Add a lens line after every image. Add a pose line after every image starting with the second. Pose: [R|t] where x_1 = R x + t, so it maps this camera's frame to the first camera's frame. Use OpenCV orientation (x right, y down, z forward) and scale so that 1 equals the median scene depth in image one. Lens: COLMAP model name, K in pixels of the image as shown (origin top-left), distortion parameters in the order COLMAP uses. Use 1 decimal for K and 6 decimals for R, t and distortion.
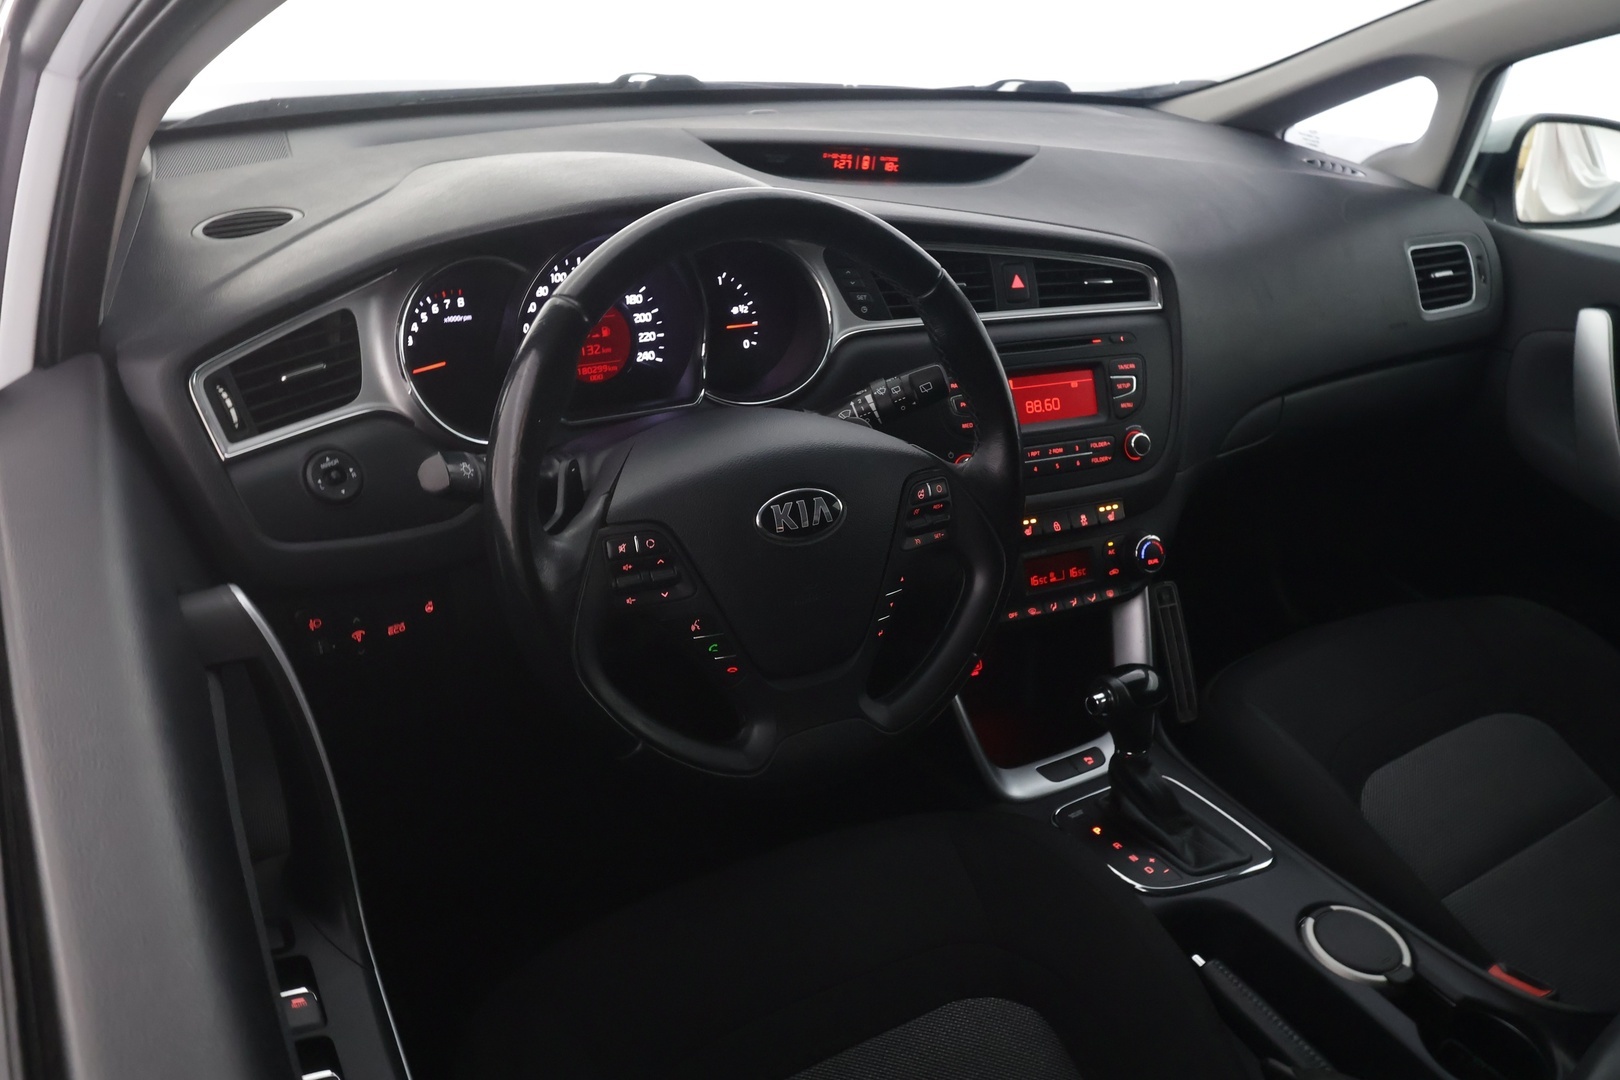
lens RADIAL K [[1270.7, 0, 815.0], [0, 1270.7, 542.6], [0, 0, 1]] dist [0.003957, 0.002315]
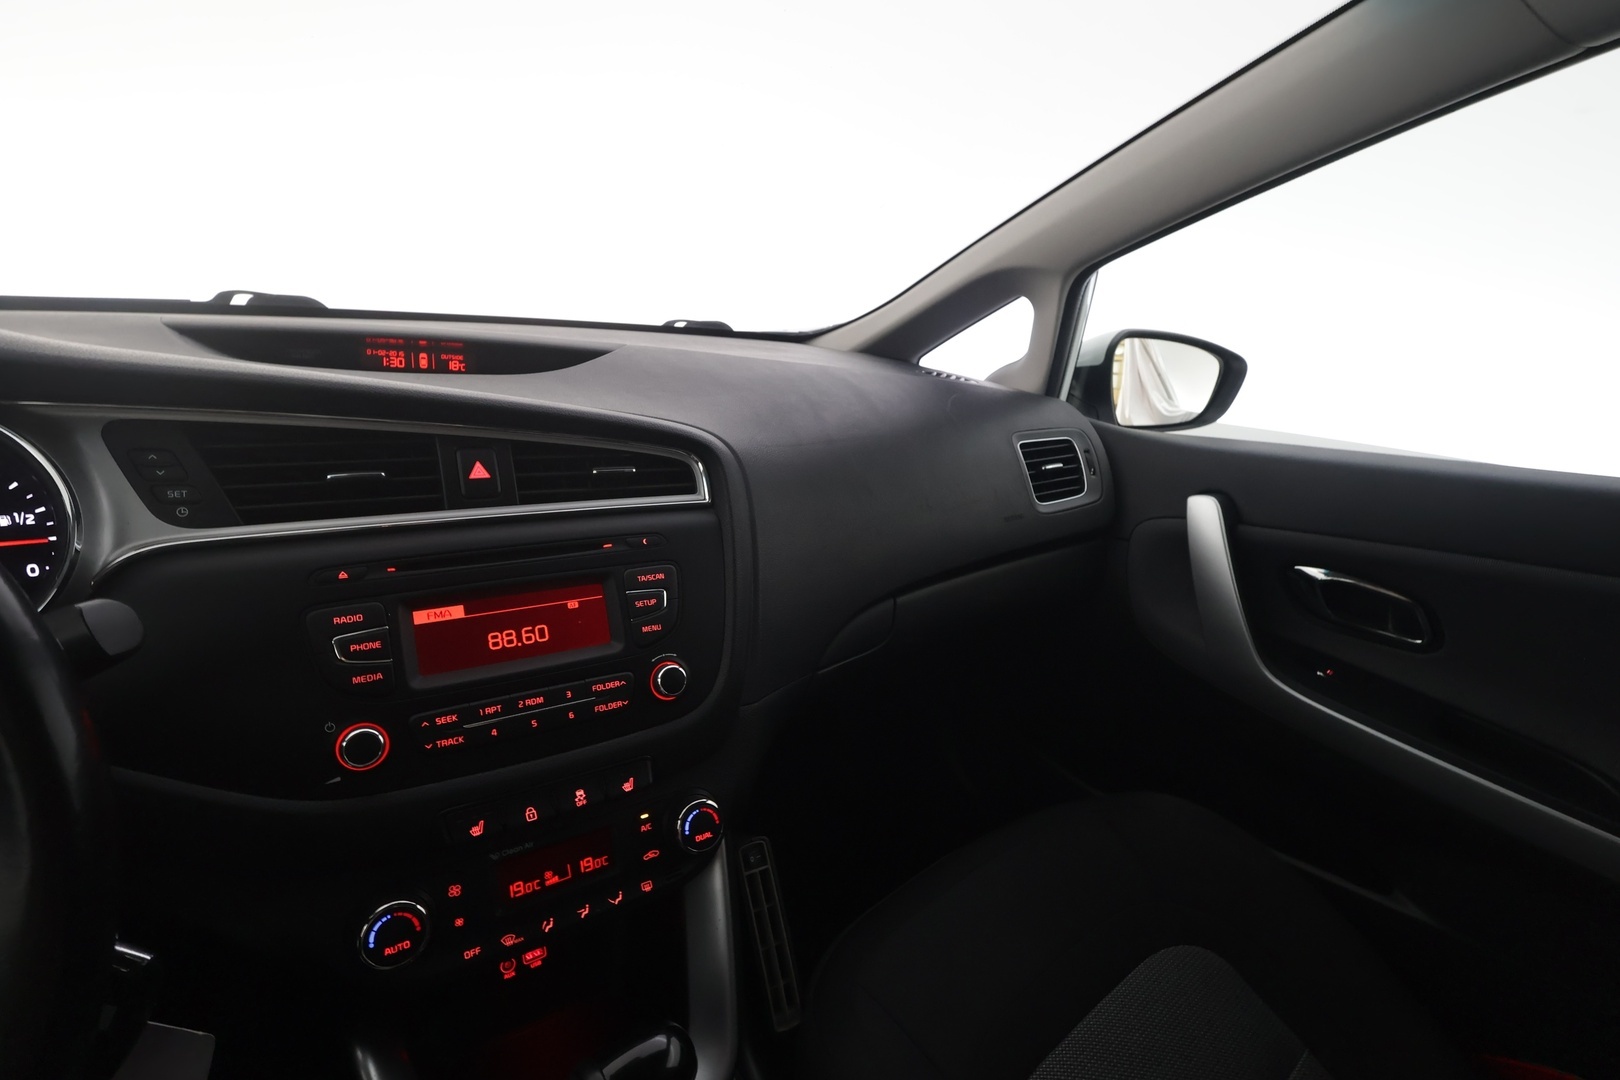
lens RADIAL K [[757.5, 0, 814.4], [0, 757.5, 546.5], [0, 0, 1]] dist [0.002327, 0.000115]
pose [[0.993696, -0.038787, 0.105185, 0.296900], [0.055308, 0.985726, -0.159012, -0.079552], [-0.097516, 0.163827, 0.981657, 0.545157]]
